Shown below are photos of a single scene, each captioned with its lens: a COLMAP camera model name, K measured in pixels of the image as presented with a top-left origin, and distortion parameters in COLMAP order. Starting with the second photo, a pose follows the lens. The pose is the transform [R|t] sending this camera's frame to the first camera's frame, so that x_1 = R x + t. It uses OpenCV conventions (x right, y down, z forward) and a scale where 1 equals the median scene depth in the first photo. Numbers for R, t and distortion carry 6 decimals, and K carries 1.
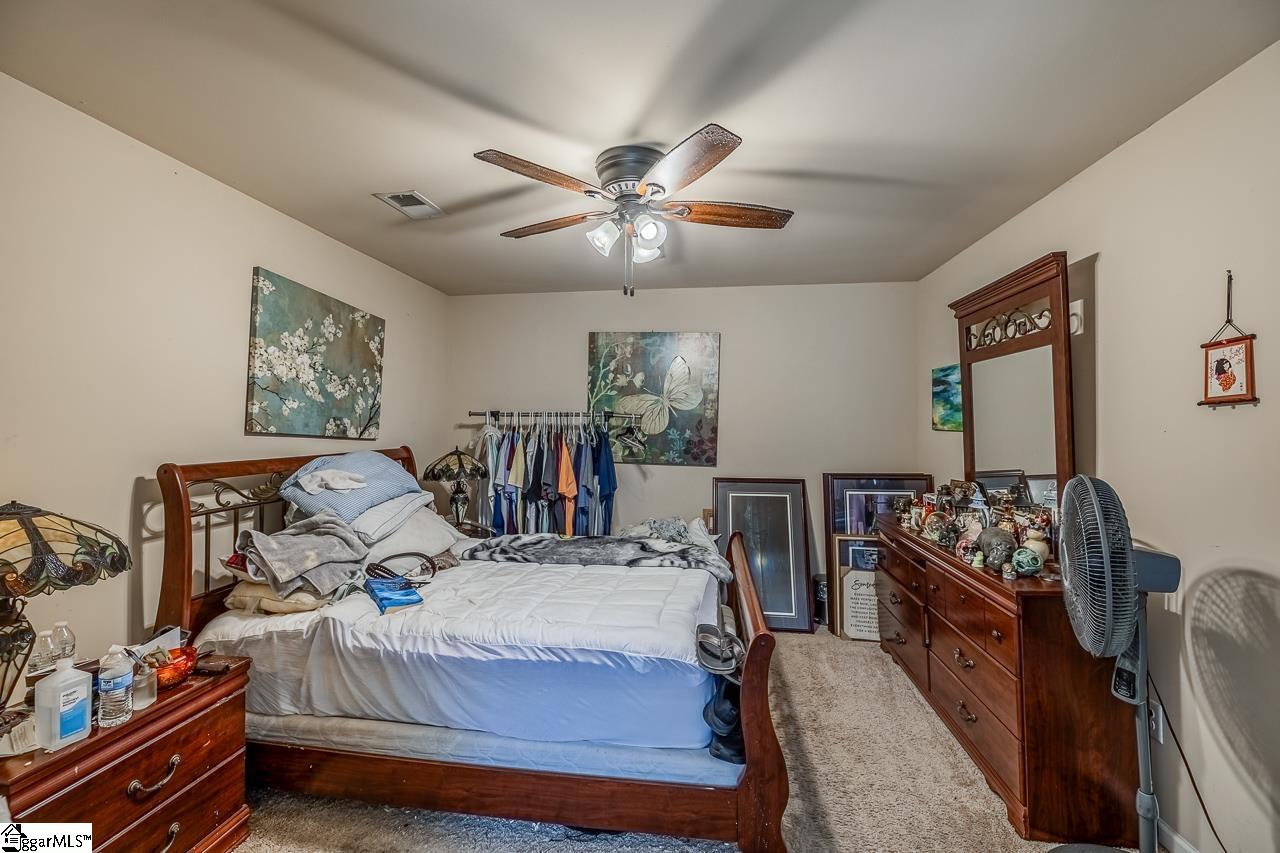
lens RADIAL K [[550.8, 0, 636.8], [0, 550.8, 400.7], [0, 0, 1]] dist [0.000051, -0.000267]
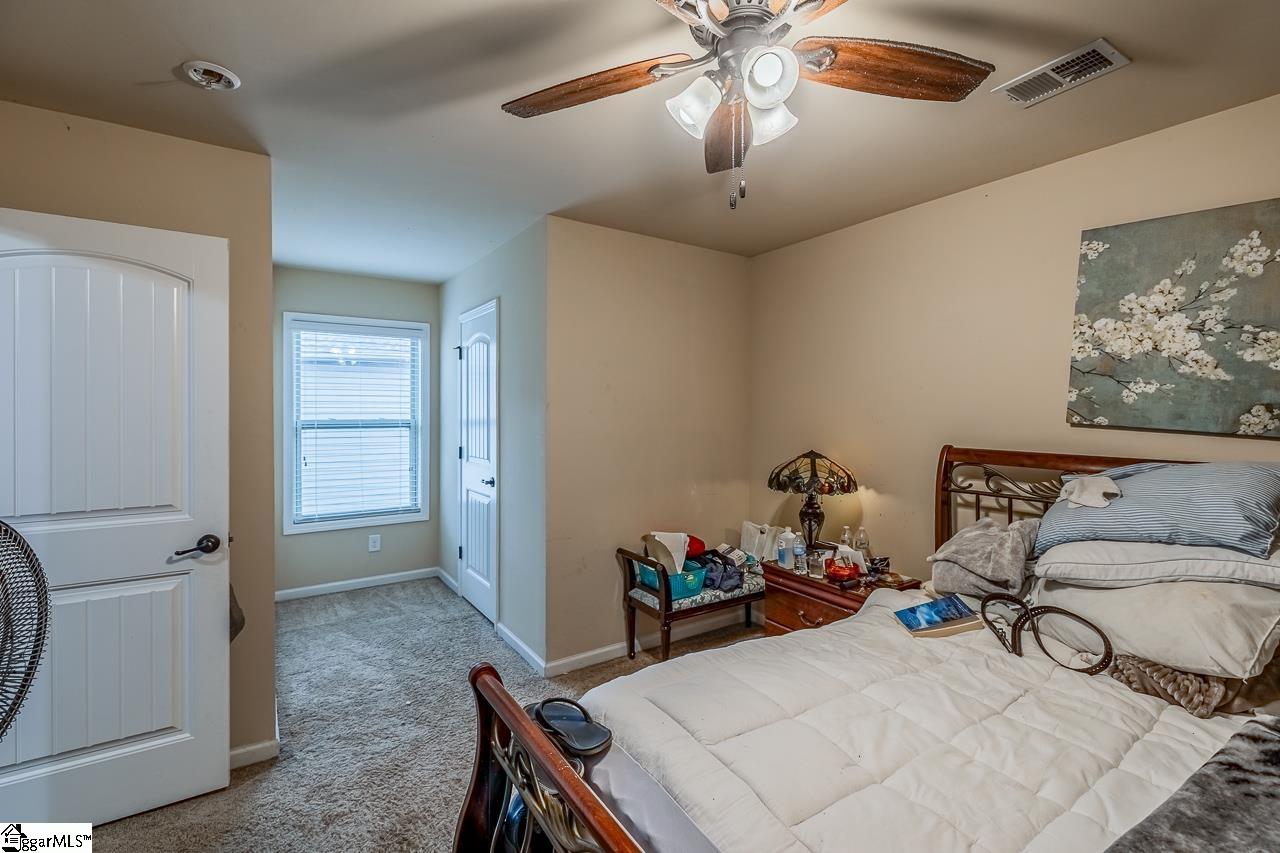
lens RADIAL K [[556.7, 0, 640.3], [0, 556.7, 416.3], [0, 0, 1]] dist [-0.000206, -0.000074]
pose [[-0.744486, 0.002638, -0.667633, 0.377469], [0.024754, 0.999414, -0.023654, 0.045616], [0.667179, -0.034137, -0.744115, 1.096383]]
